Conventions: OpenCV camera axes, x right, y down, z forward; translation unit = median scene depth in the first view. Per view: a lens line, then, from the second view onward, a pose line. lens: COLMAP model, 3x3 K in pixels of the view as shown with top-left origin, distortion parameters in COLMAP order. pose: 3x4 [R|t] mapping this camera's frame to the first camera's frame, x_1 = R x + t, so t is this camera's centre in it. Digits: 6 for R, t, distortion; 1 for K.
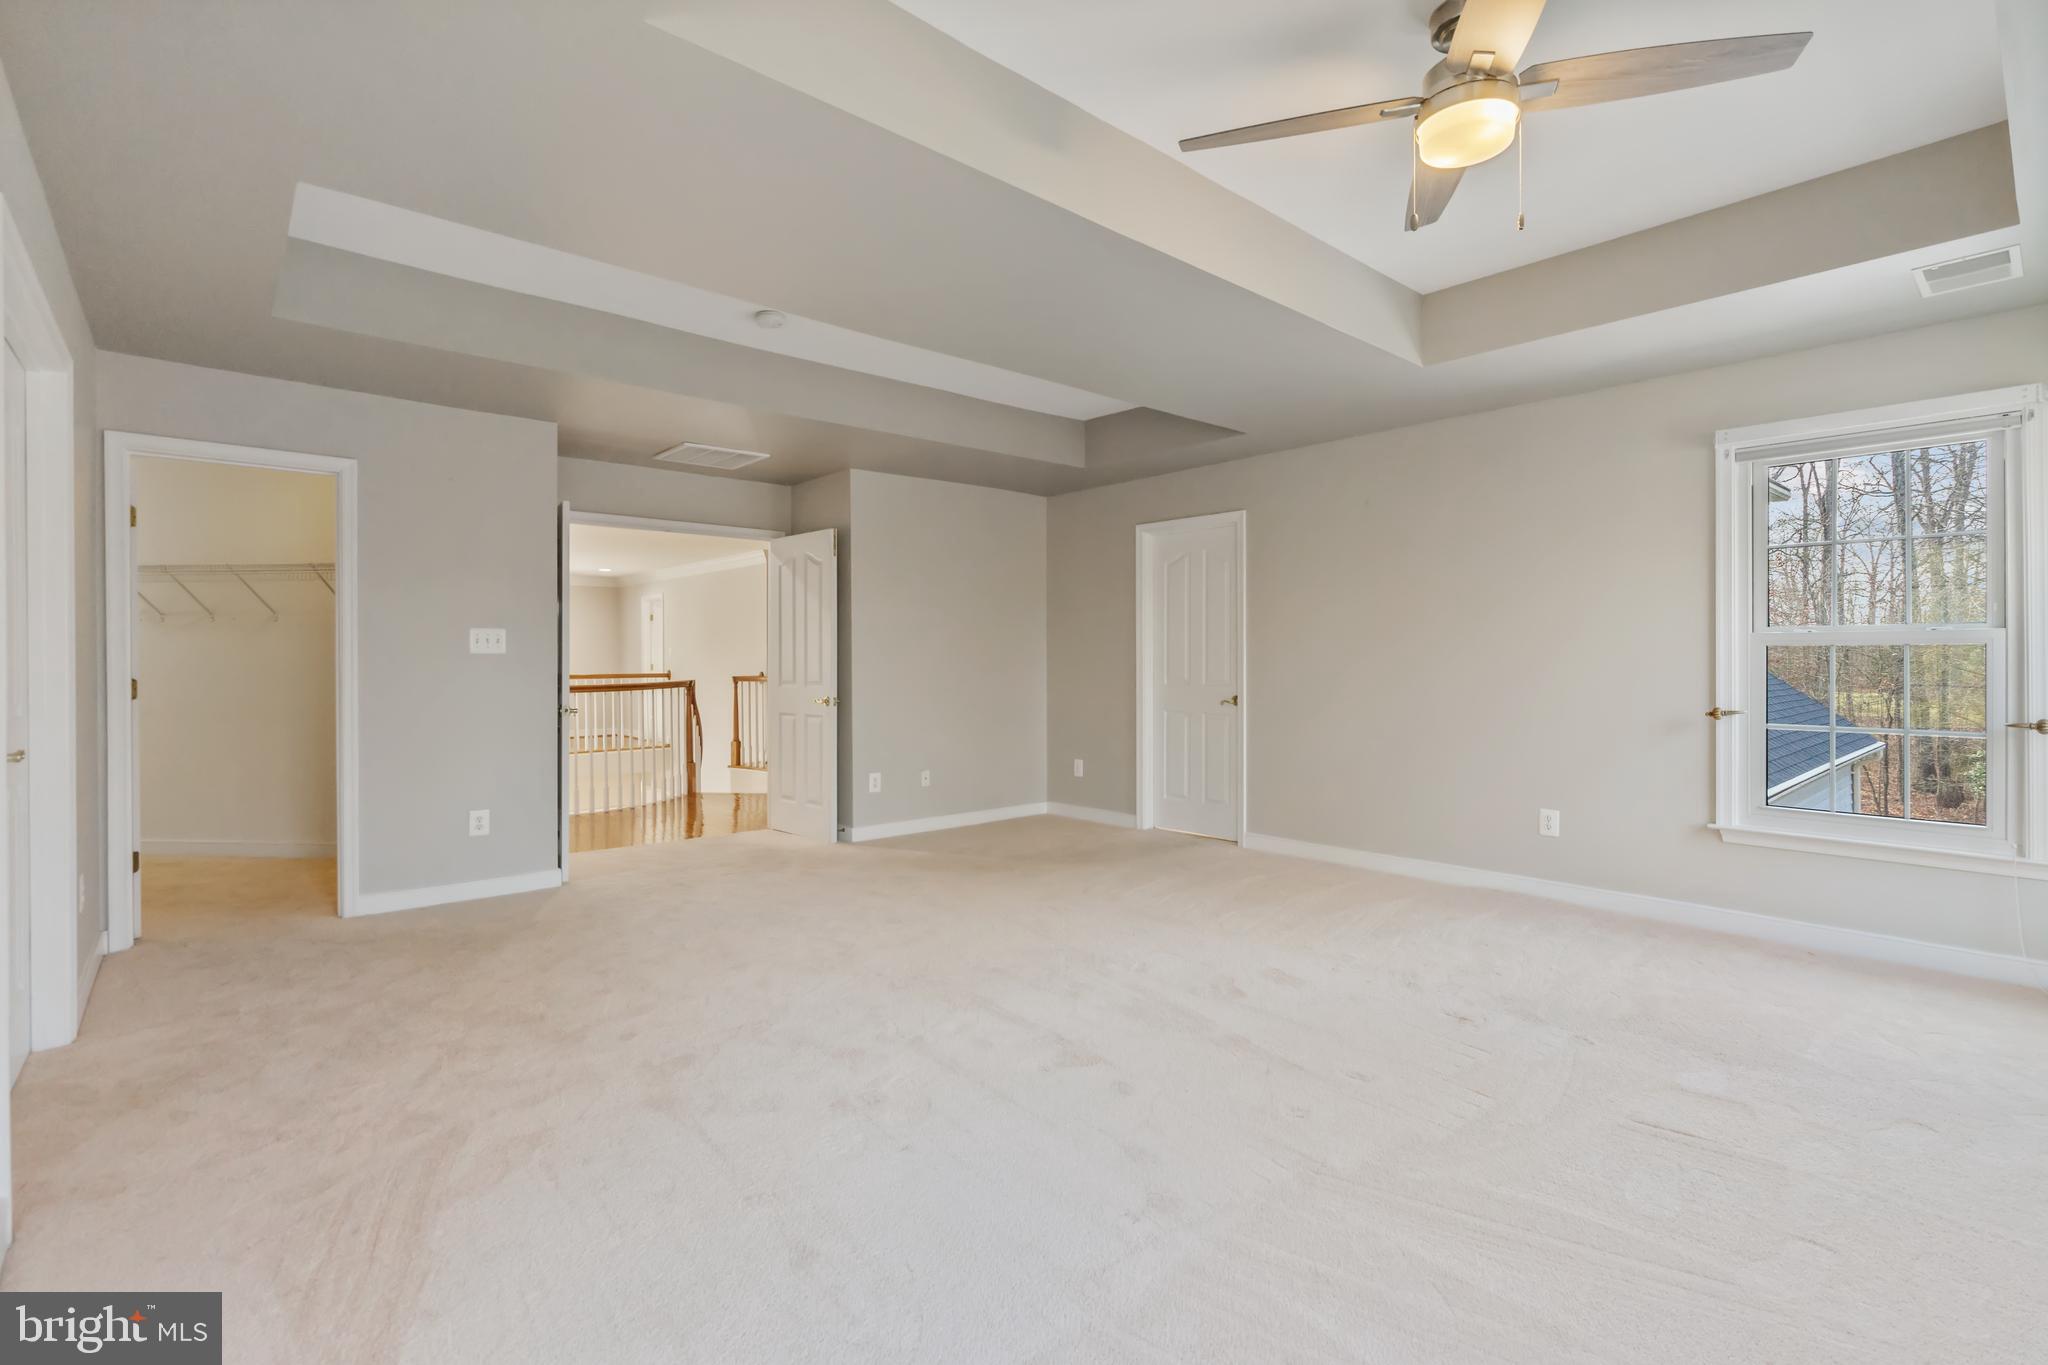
lens RADIAL K [[933.9, 0, 1023.2], [0, 933.9, 674.5], [0, 0, 1]] dist [-0.004055, 0.000481]
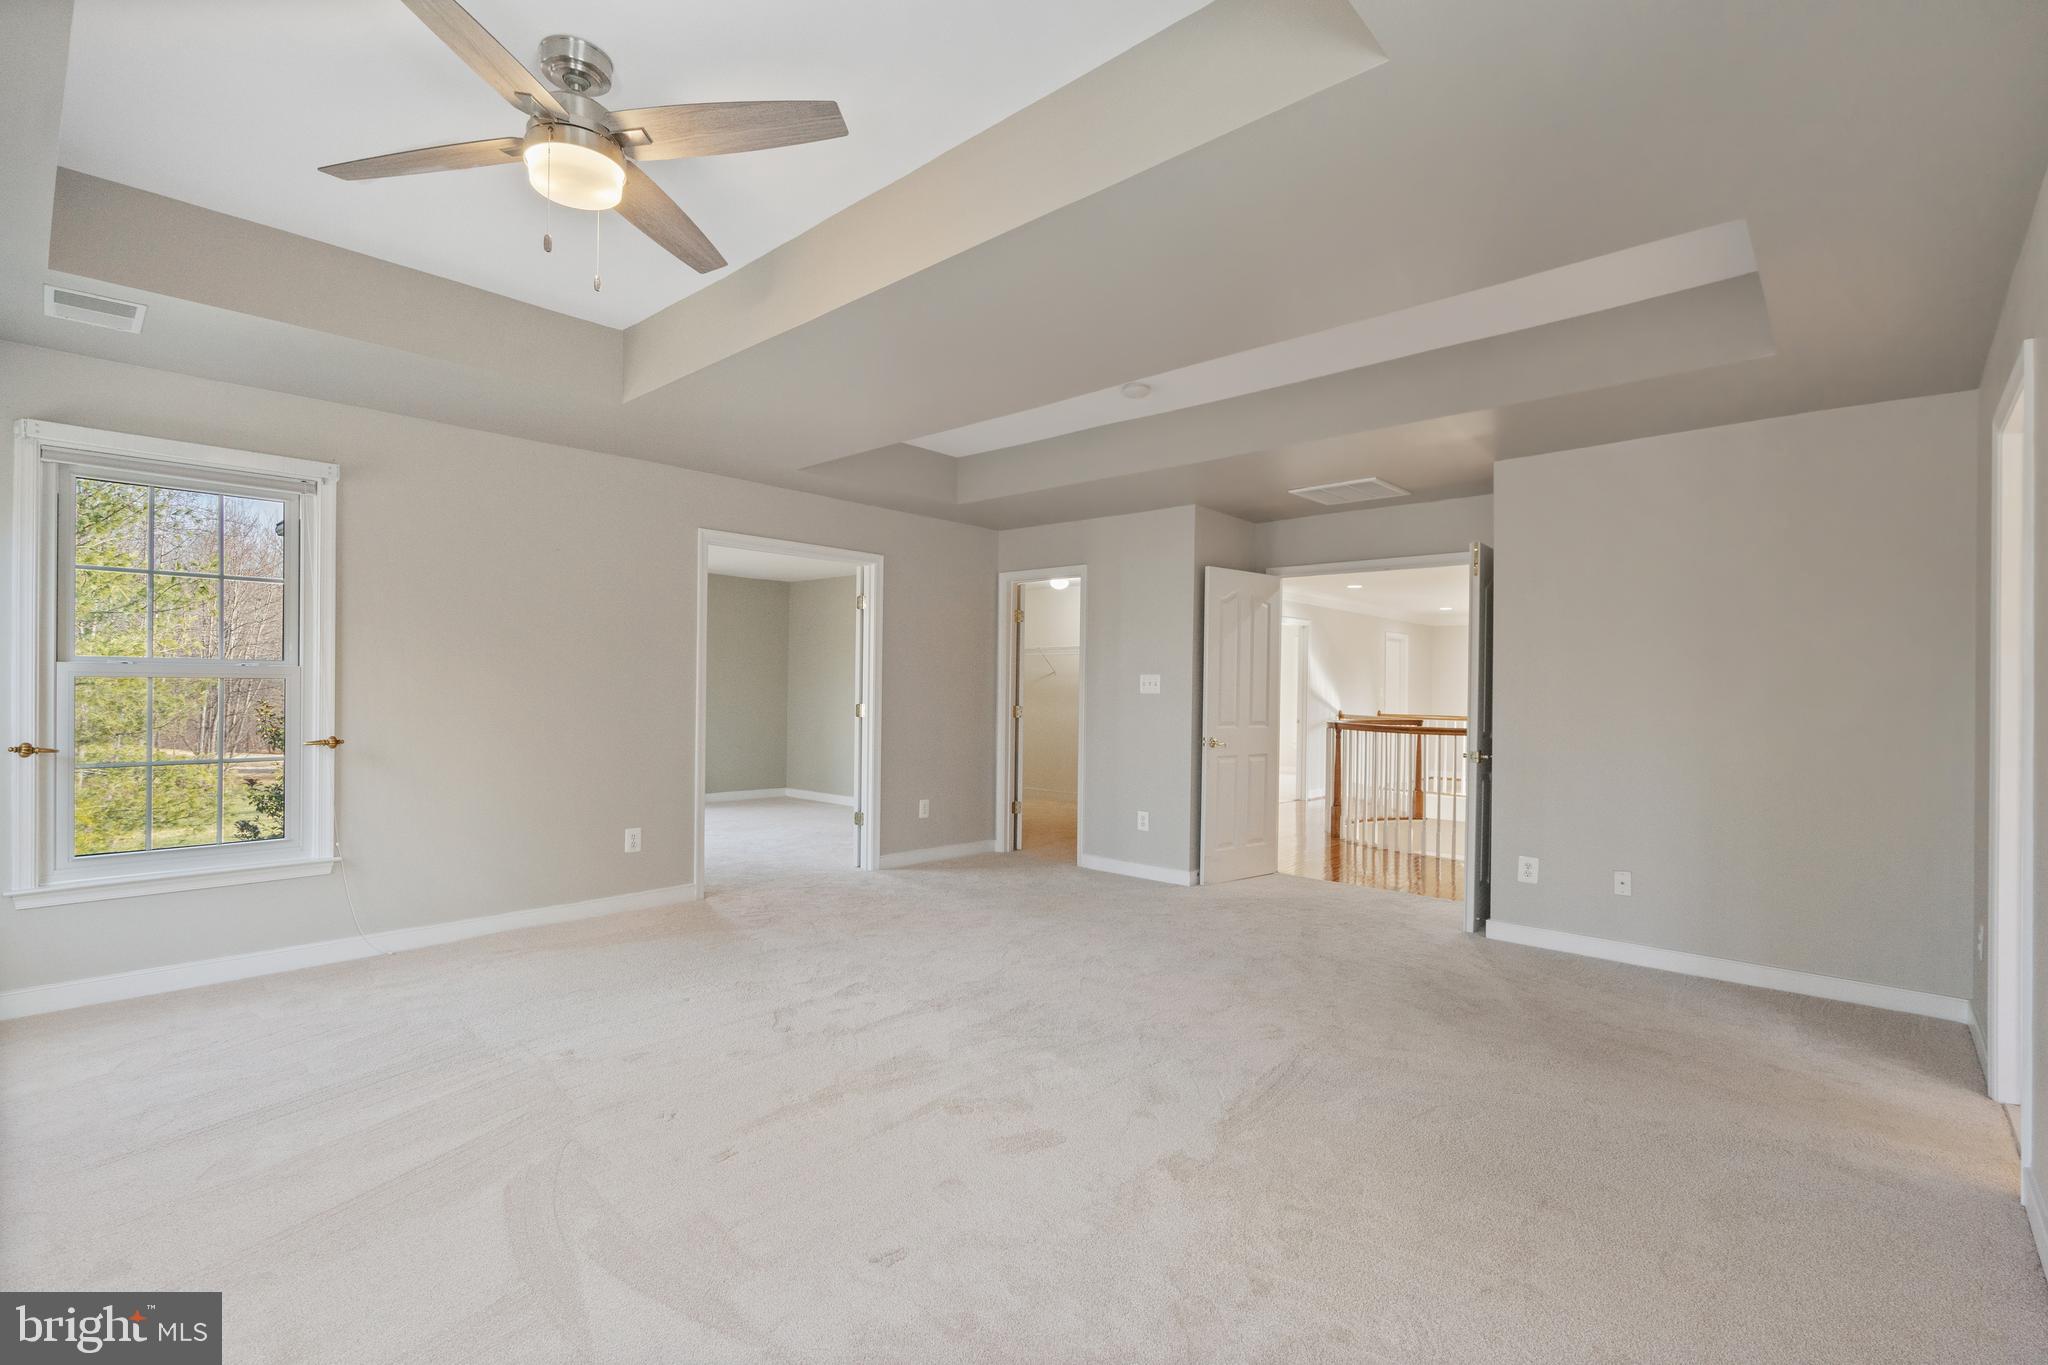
lens RADIAL K [[933.9, 0, 1029.7], [0, 933.9, 681.6], [0, 0, 1]] dist [-0.004055, 0.000481]
pose [[0.111558, -0.003332, -0.993752, 0.708126], [-0.025333, 0.999660, -0.006196, -0.026617], [0.993435, 0.025866, 0.111435, 0.676282]]
